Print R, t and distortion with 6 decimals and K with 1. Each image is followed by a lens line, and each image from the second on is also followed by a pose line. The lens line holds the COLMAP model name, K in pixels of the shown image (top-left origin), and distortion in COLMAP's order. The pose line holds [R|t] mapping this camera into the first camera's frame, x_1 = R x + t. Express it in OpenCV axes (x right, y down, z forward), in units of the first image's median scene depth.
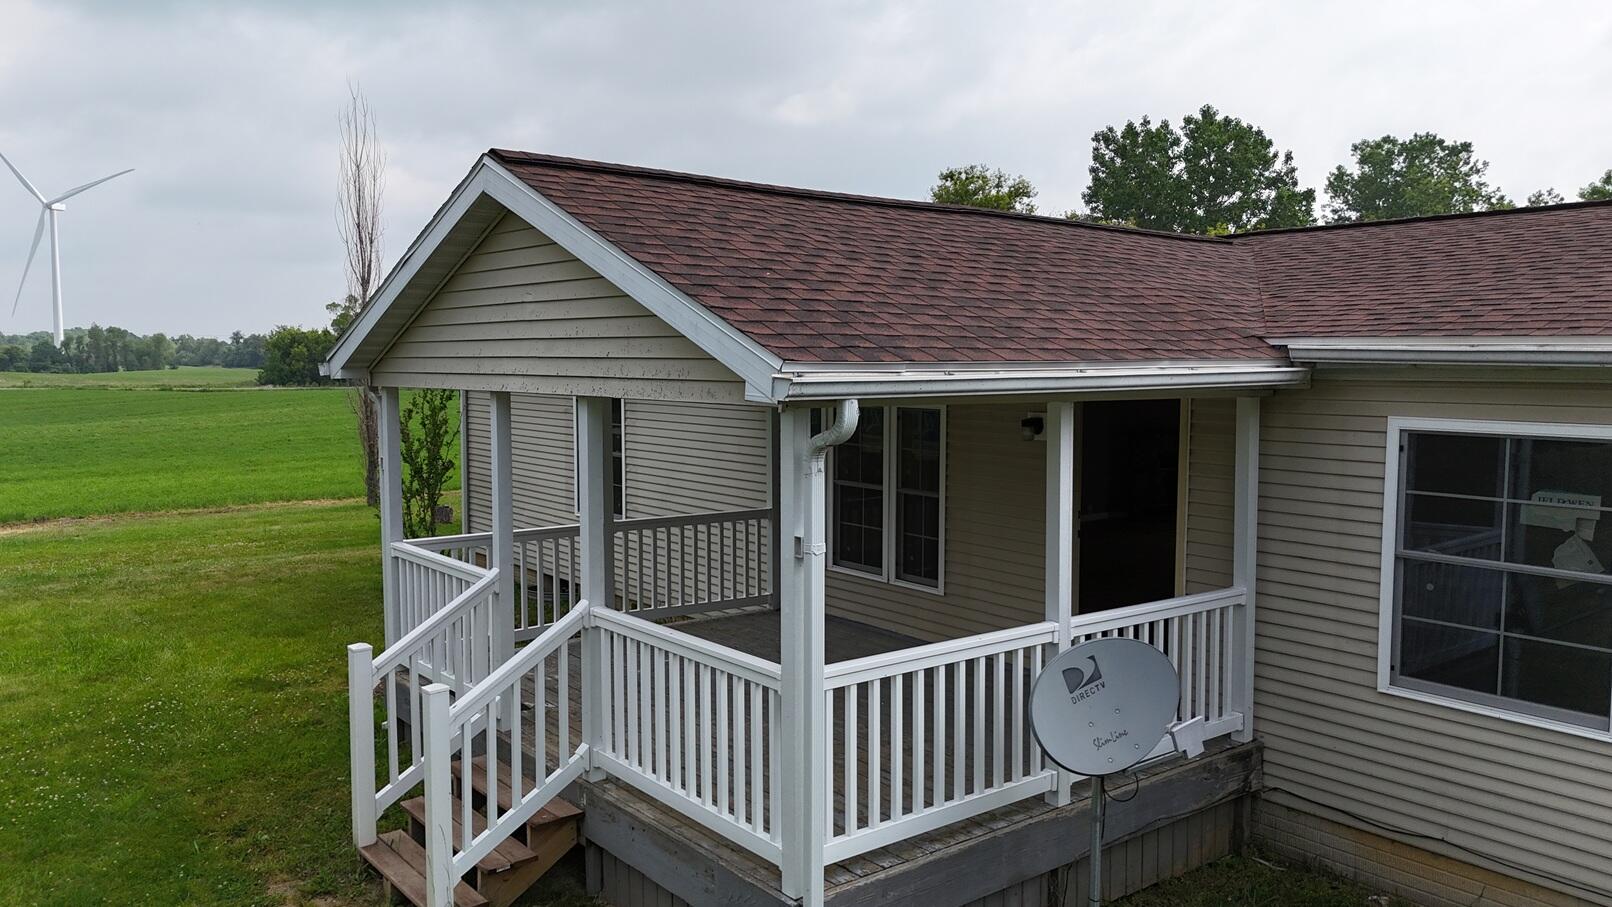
lens RADIAL K [[1205.7, 0, 806.0], [0, 1205.7, 453.5], [0, 0, 1]] dist [0.114307, -0.188433]
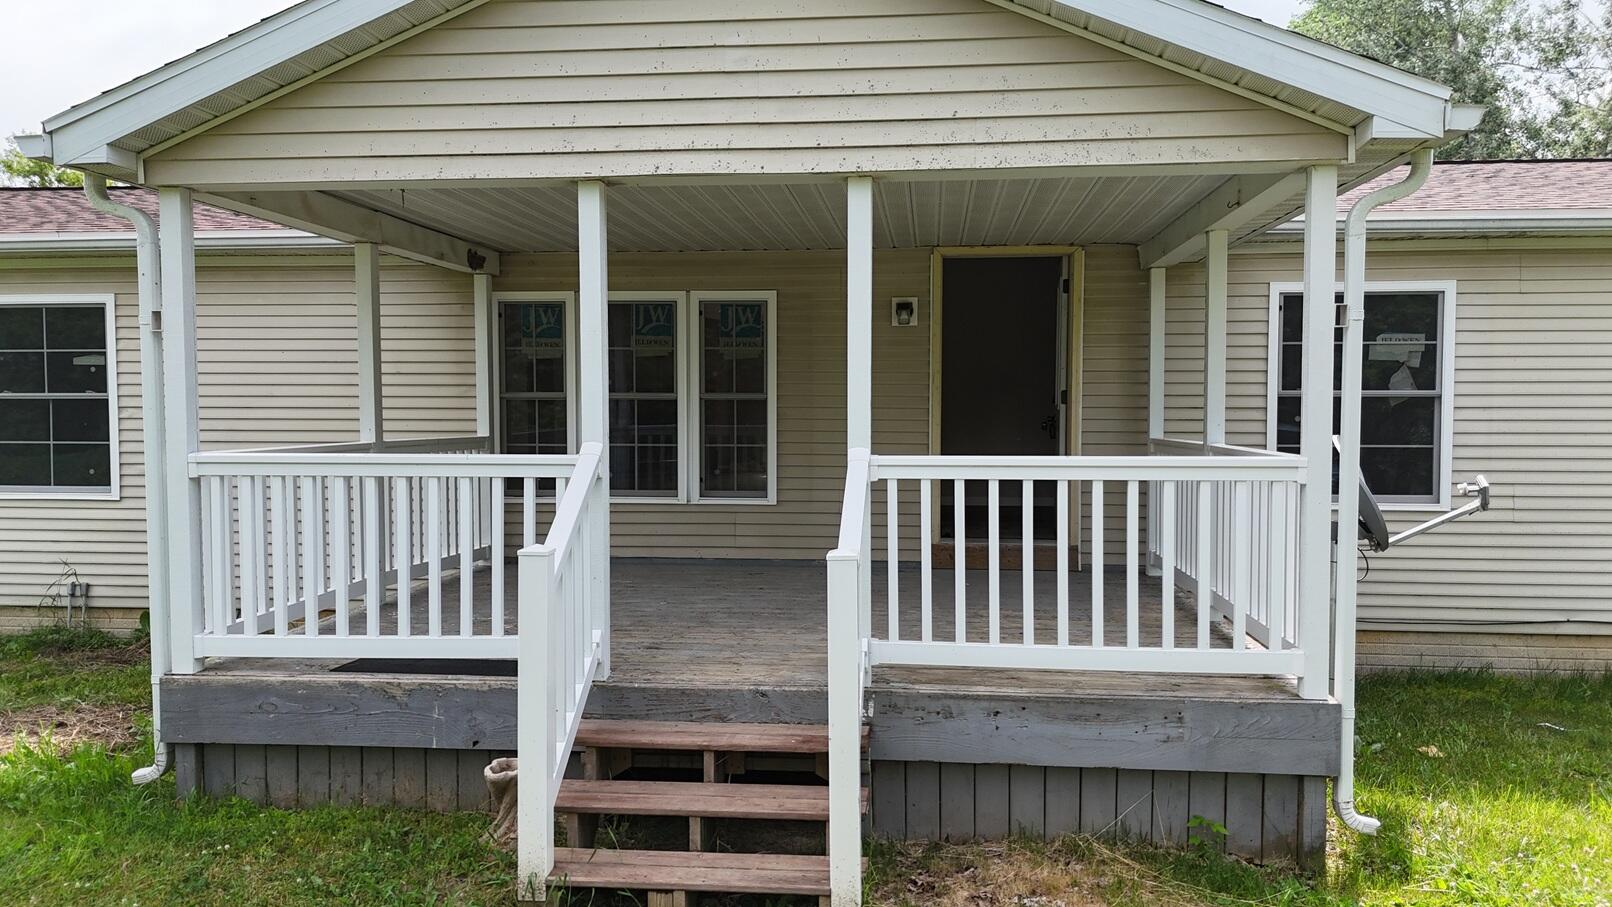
lens RADIAL K [[1205.7, 0, 806.0], [0, 1205.7, 453.5], [0, 0, 1]] dist [0.114307, -0.188433]
pose [[0.691096, -0.030920, 0.722101, -0.663105], [0.060014, 0.998089, -0.014699, 0.117863], [-0.720267, 0.053495, 0.691631, 0.441645]]
